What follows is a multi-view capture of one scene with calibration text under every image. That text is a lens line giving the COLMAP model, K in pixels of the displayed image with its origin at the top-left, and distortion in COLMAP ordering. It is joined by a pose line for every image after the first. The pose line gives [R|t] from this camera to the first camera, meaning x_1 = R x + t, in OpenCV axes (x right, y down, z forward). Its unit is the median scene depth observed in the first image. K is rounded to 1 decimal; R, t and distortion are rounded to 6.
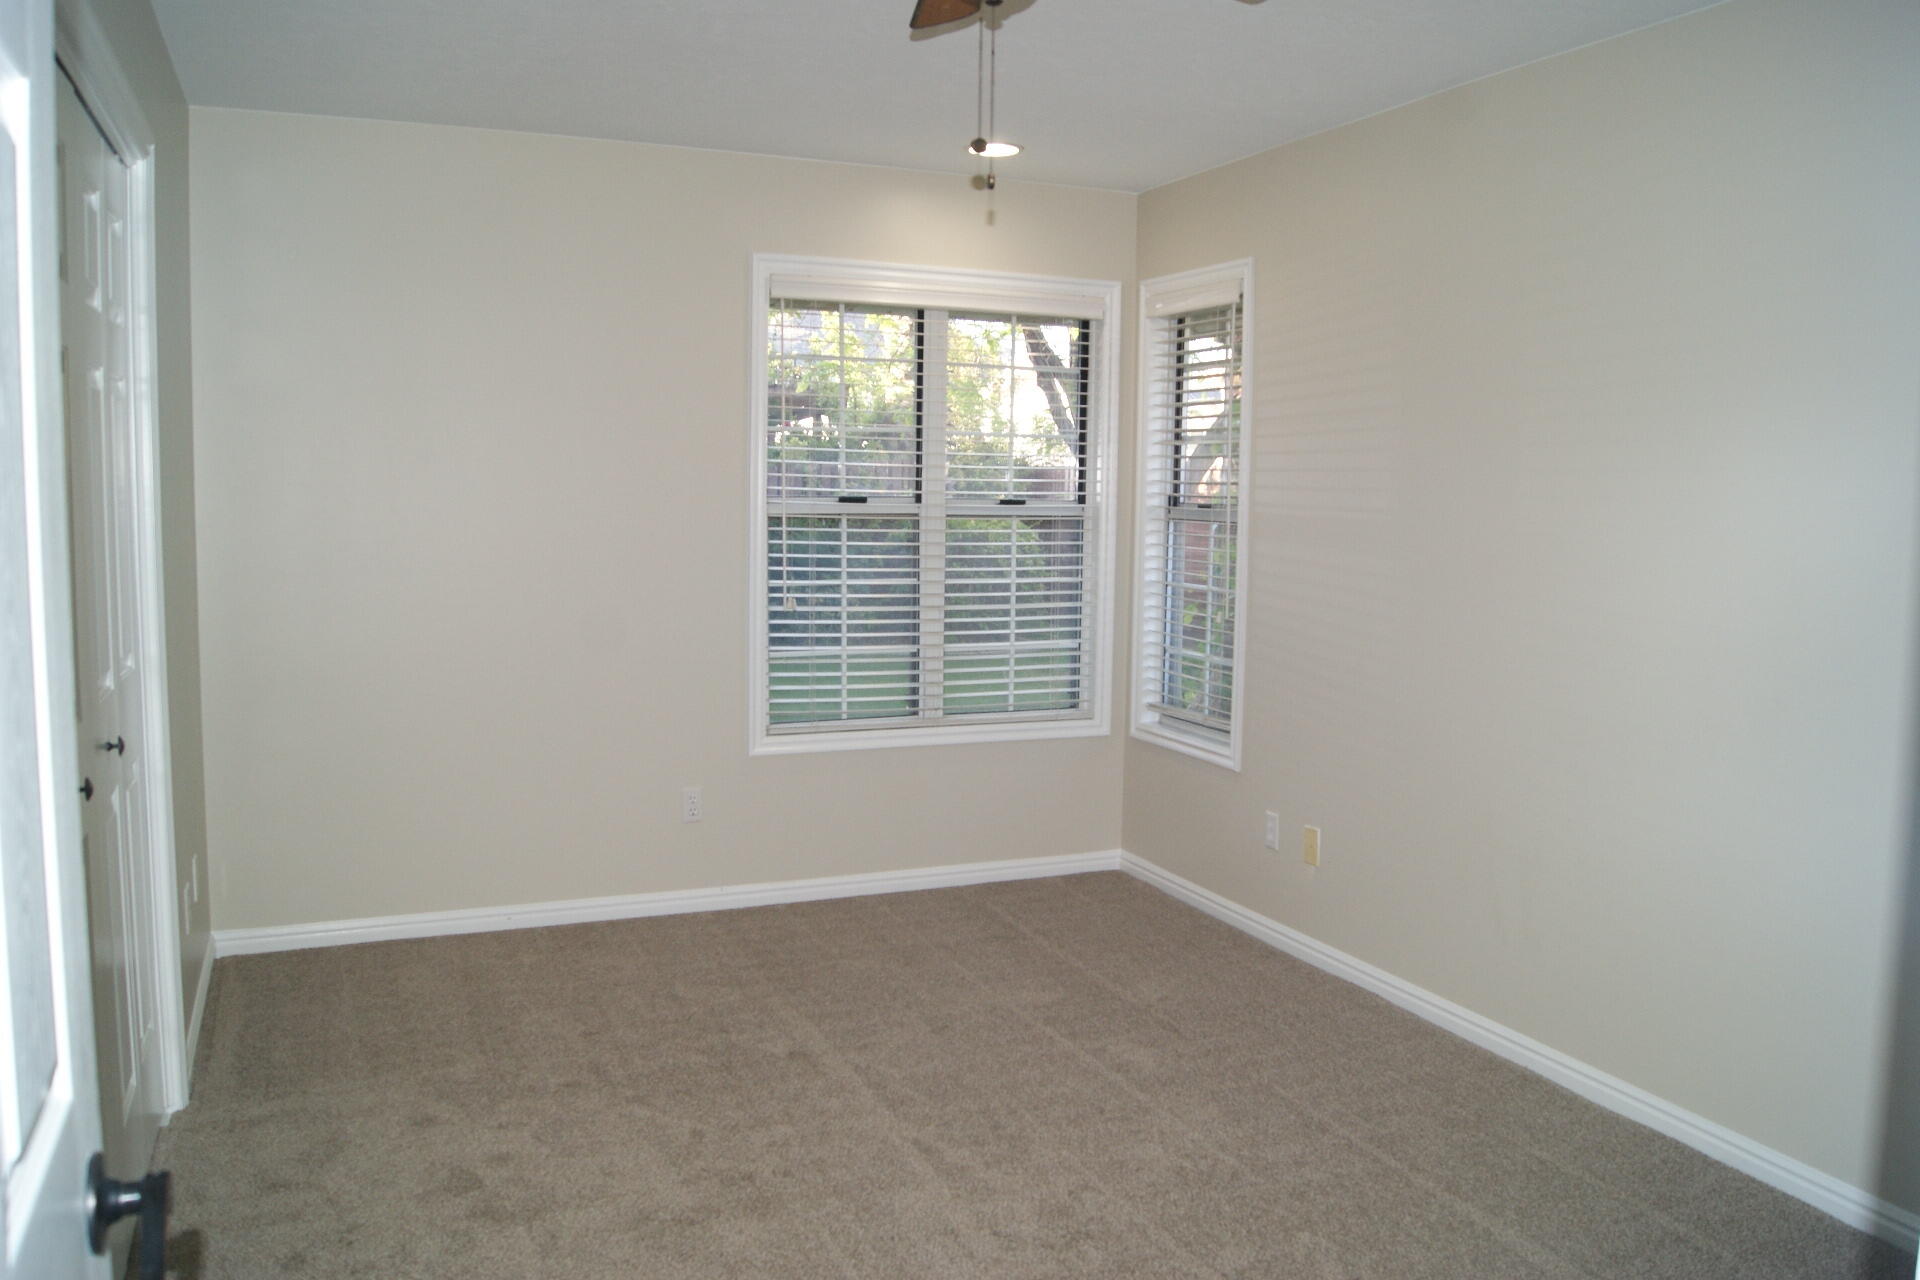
lens RADIAL K [[1491.9, 0, 967.3], [0, 1491.9, 635.4], [0, 0, 1]] dist [-0.086174, 0.018653]
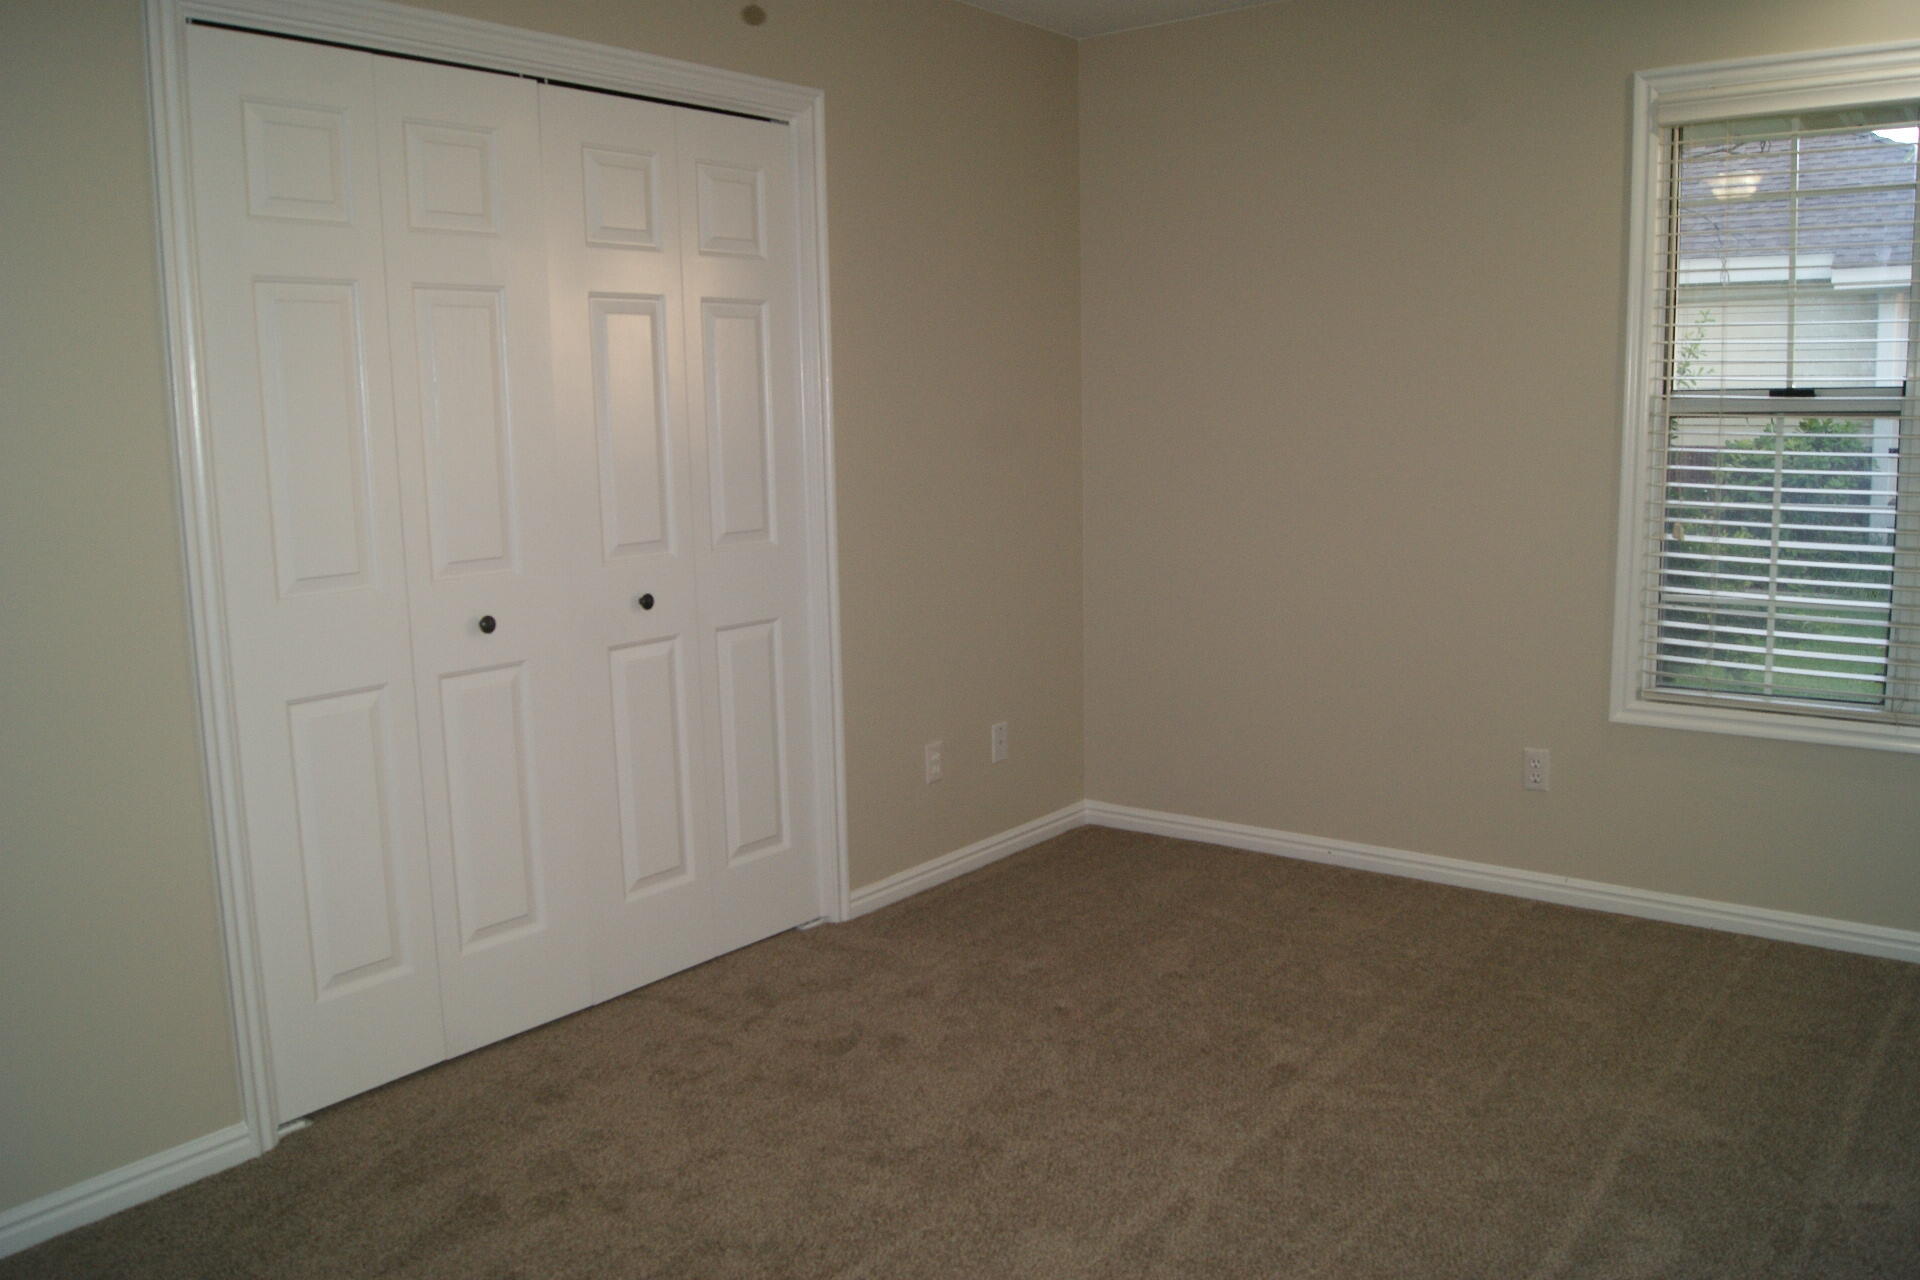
lens RADIAL K [[1491.9, 0, 967.3], [0, 1491.9, 635.4], [0, 0, 1]] dist [-0.086174, 0.018653]
pose [[0.501614, 0.109224, -0.858169, 0.407133], [-0.061623, 0.993989, 0.090491, -0.016309], [0.862894, 0.007492, 0.505329, 0.372243]]
